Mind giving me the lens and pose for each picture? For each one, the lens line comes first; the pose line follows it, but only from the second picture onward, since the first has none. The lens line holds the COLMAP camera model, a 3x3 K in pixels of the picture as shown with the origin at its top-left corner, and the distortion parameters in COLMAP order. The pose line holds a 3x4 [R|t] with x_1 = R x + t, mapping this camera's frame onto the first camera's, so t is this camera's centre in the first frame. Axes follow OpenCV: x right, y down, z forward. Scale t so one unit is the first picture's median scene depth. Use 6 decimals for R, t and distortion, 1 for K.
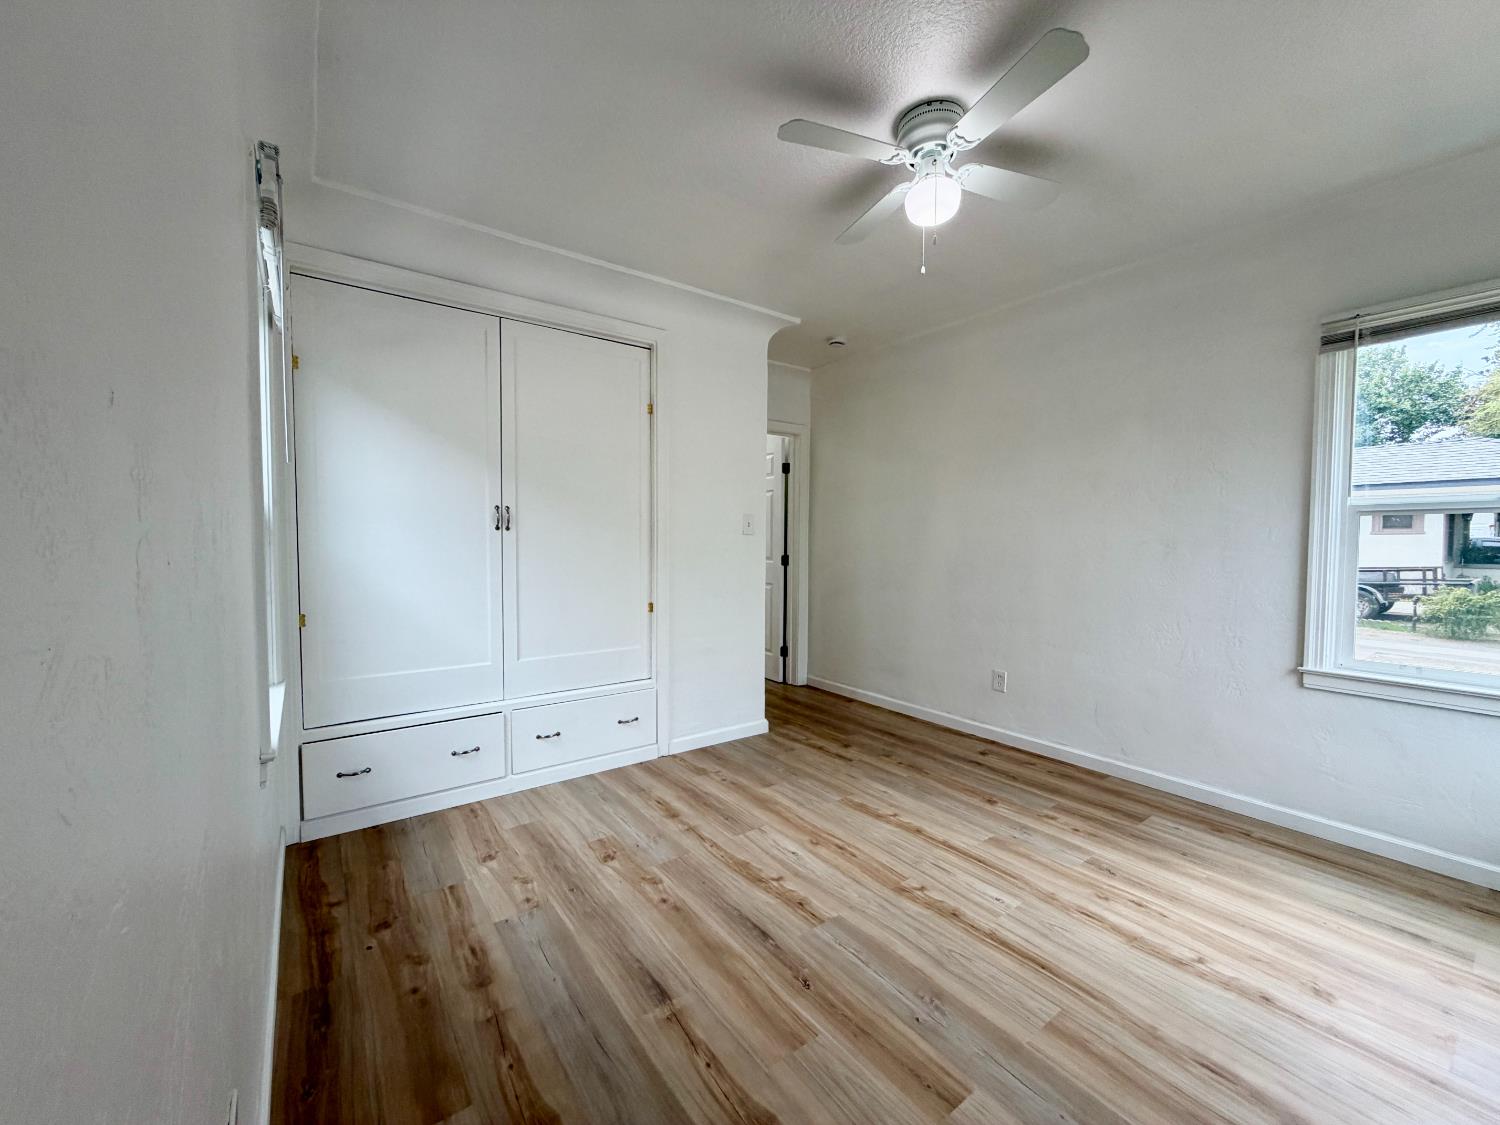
lens RADIAL K [[592.1, 0, 750.0], [0, 592.1, 562.5], [0, 0, 1]] dist [-0.001864, -0.000191]
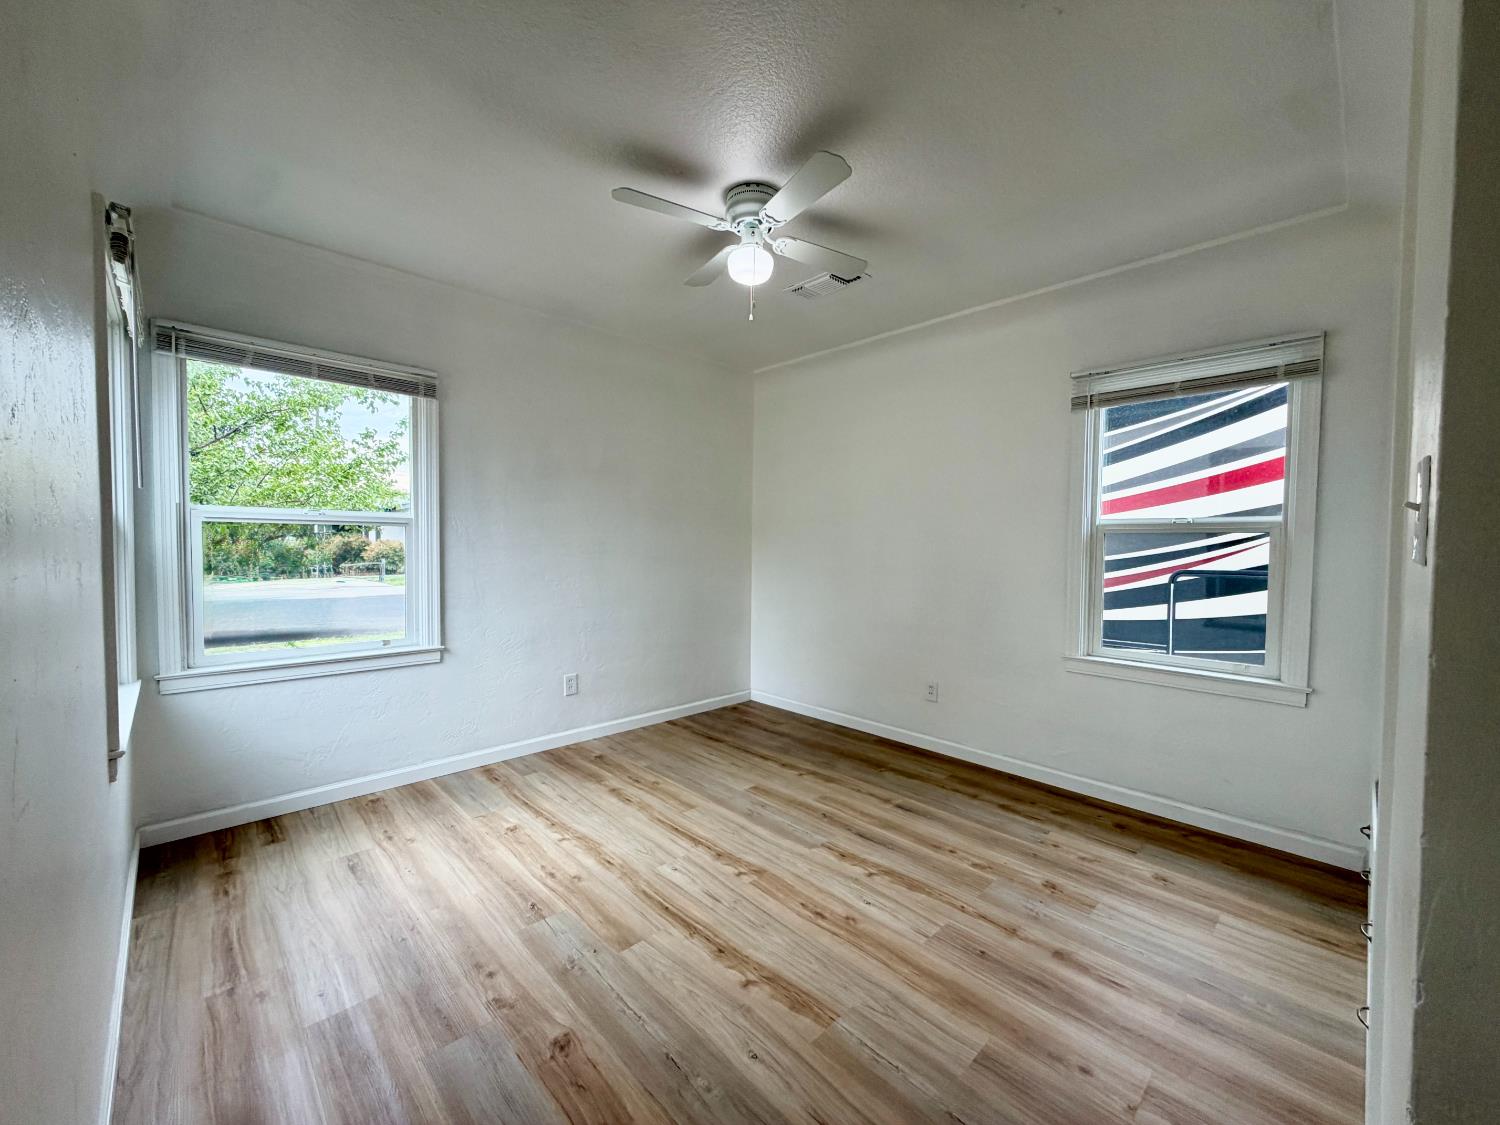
lens RADIAL K [[592.1, 0, 750.0], [0, 592.1, 562.5], [0, 0, 1]] dist [-0.001864, -0.000191]
pose [[-0.991453, -0.011647, -0.129946, 0.409347], [-0.021301, 0.997094, 0.073147, -0.098308], [0.128717, 0.075290, -0.988819, 1.986122]]
